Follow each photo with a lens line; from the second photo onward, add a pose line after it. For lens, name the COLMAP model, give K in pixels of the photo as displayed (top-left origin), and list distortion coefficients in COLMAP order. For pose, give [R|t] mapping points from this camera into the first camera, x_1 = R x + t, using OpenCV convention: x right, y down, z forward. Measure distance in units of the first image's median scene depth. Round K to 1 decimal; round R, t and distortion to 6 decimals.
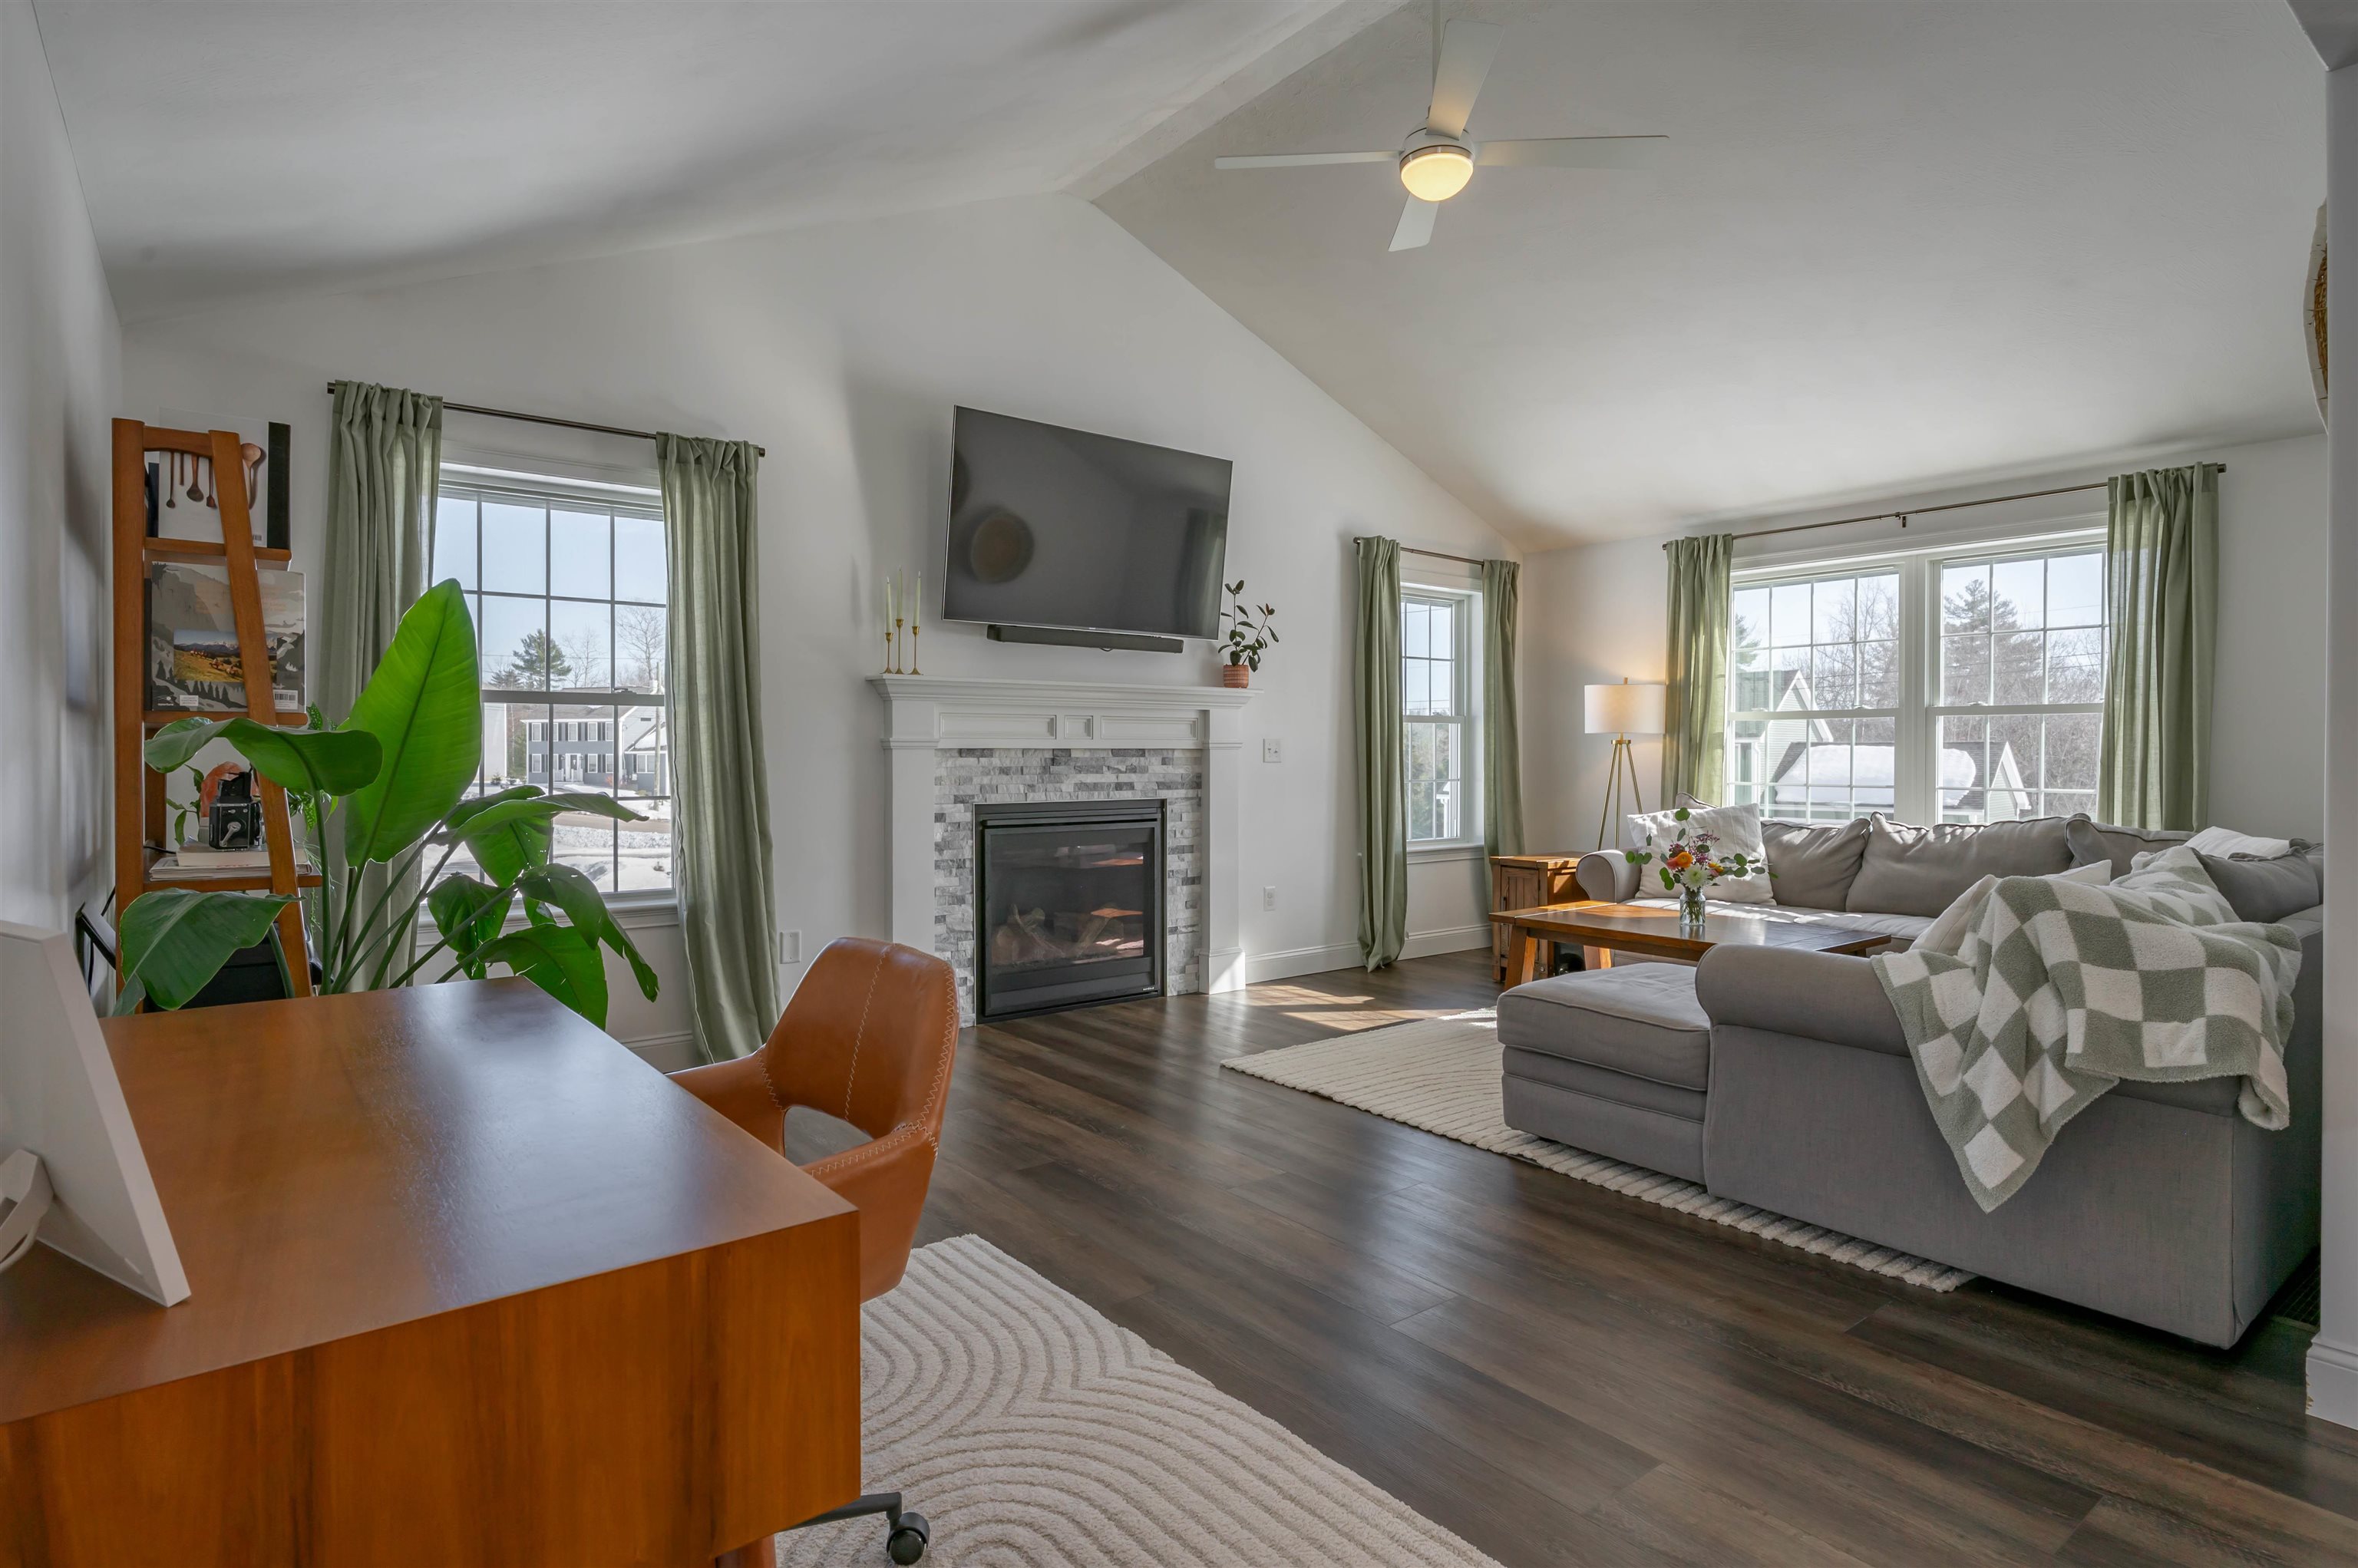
lens RADIAL K [[1224.9, 0, 1154.3], [0, 1224.9, 750.6], [0, 0, 1]] dist [-0.006498, 0.003758]
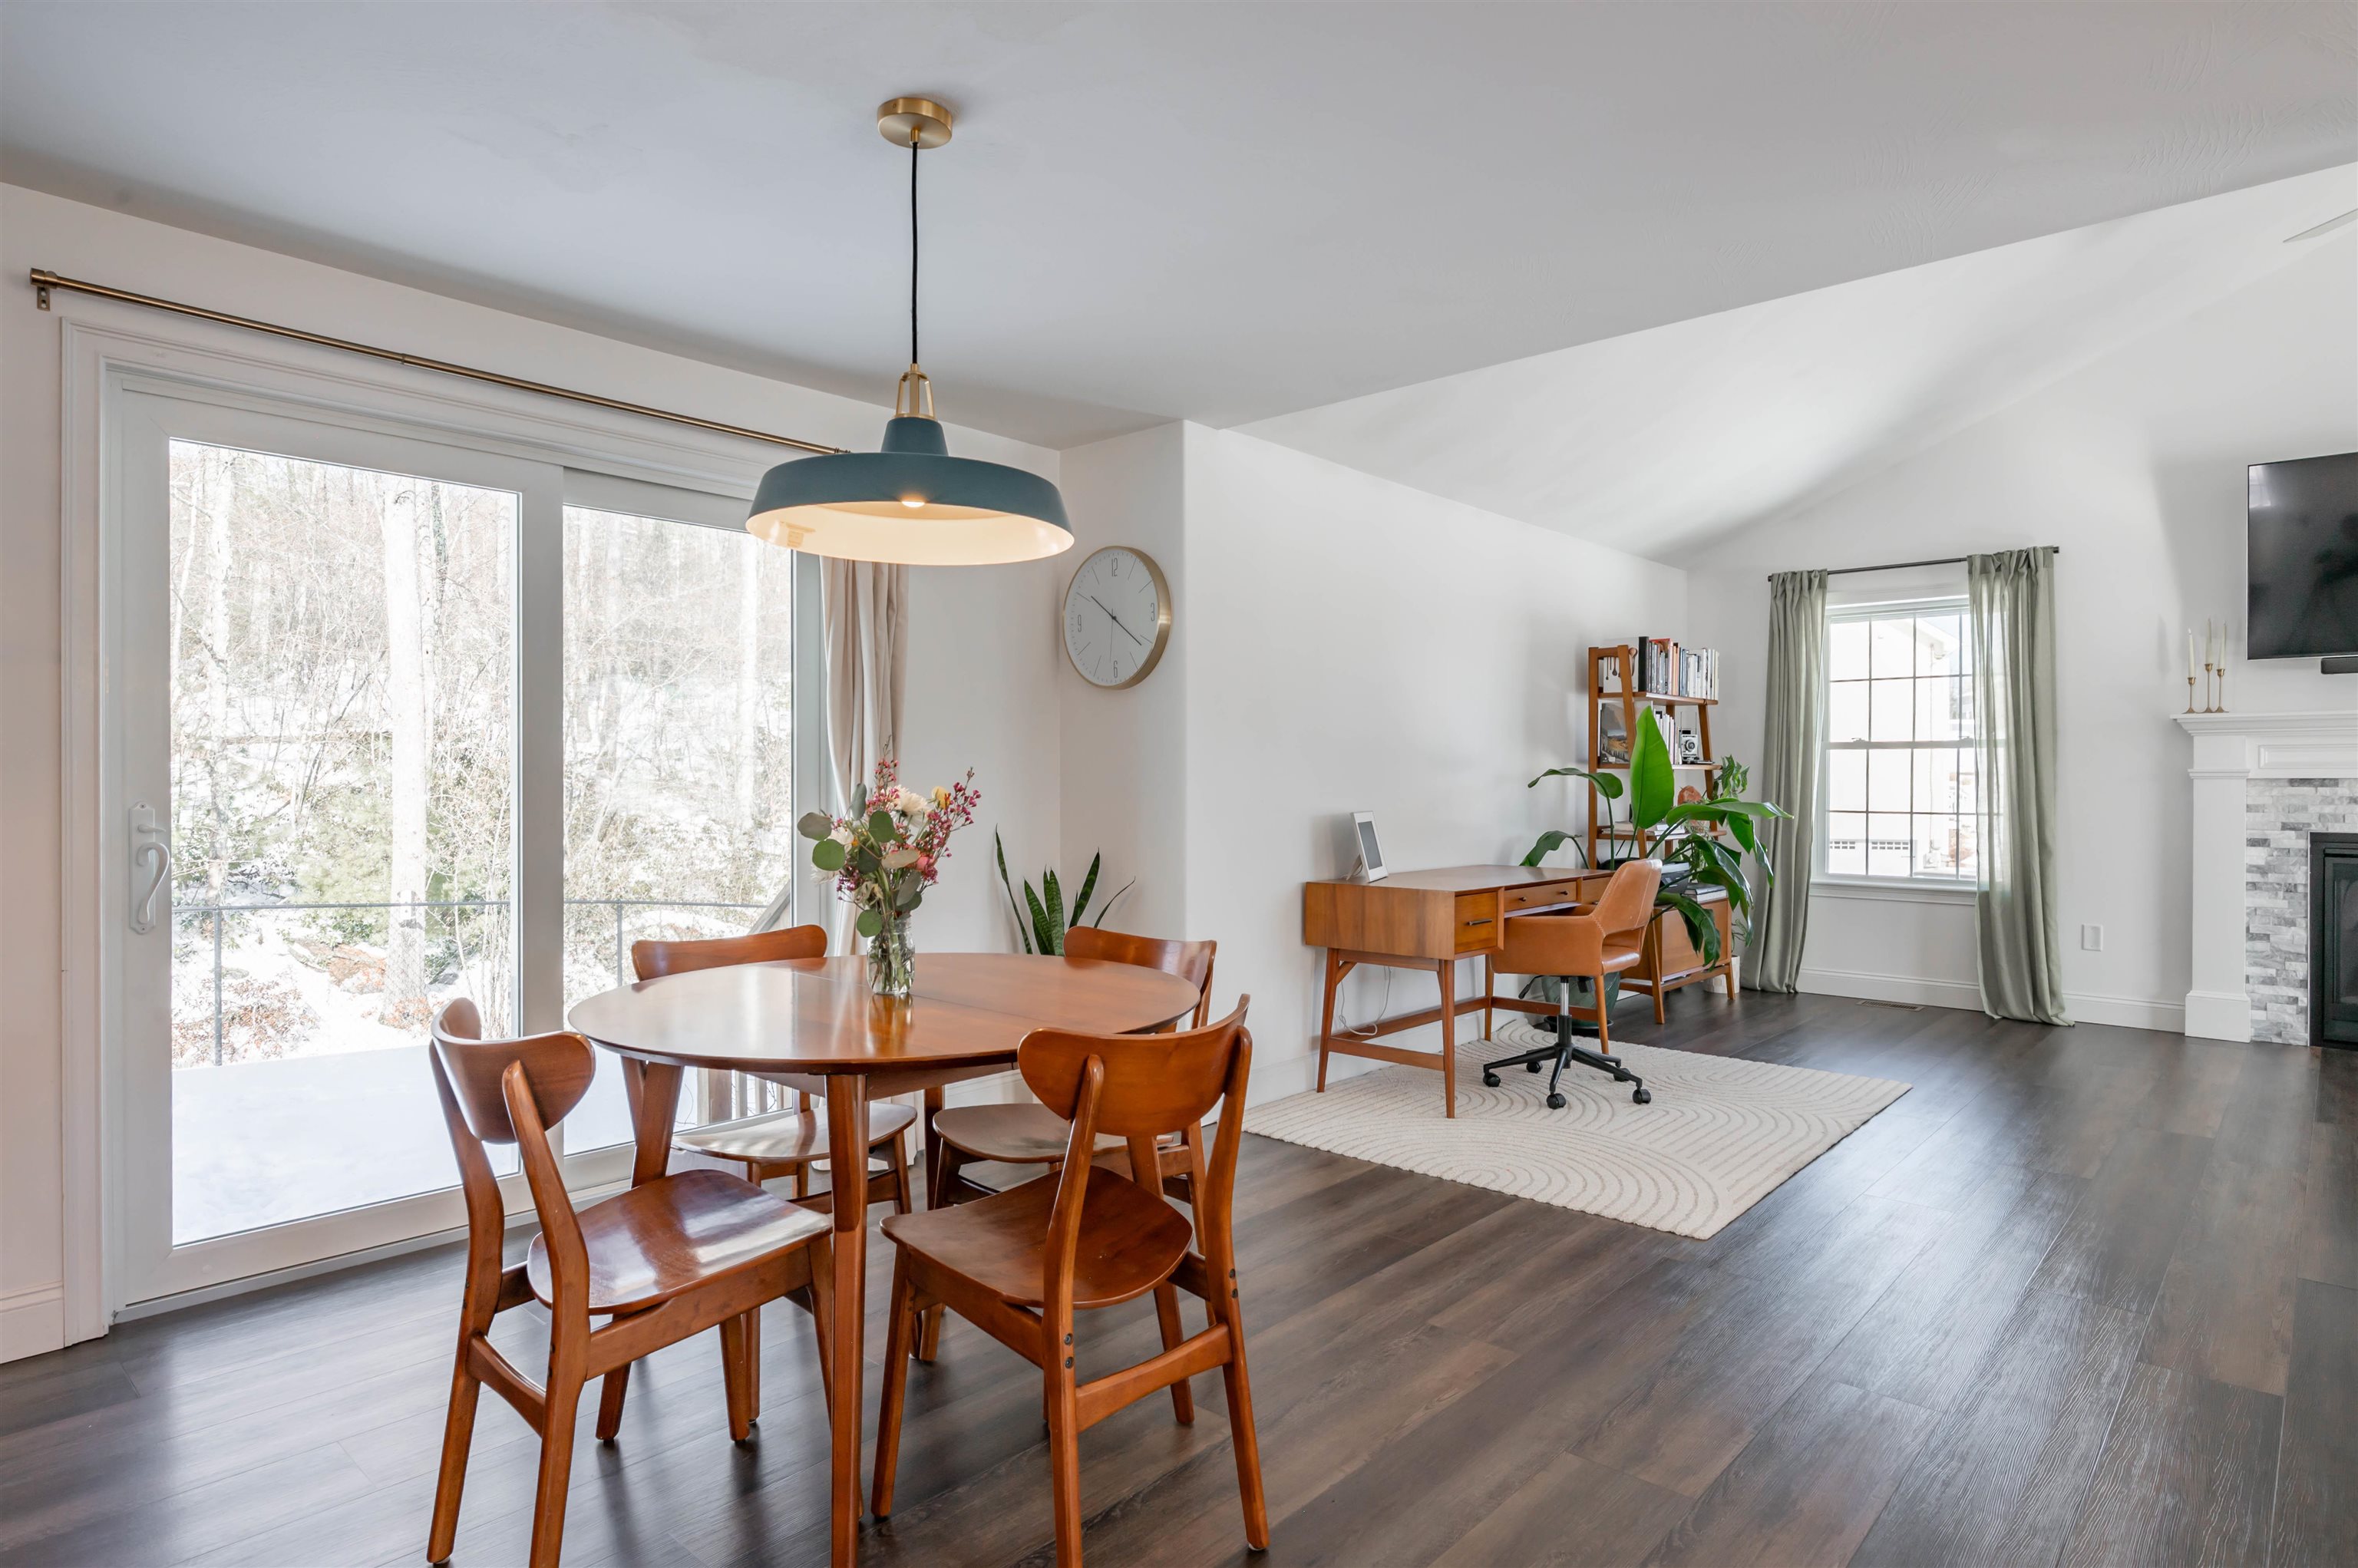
lens RADIAL K [[1224.9, 0, 1243.0], [0, 1224.9, 791.3], [0, 0, 1]] dist [-0.006498, 0.003758]
pose [[0.200918, 0.009770, -0.979559, 0.684890], [0.000148, 0.999950, 0.010004, -0.001265], [0.979608, -0.002155, 0.200907, -0.090871]]
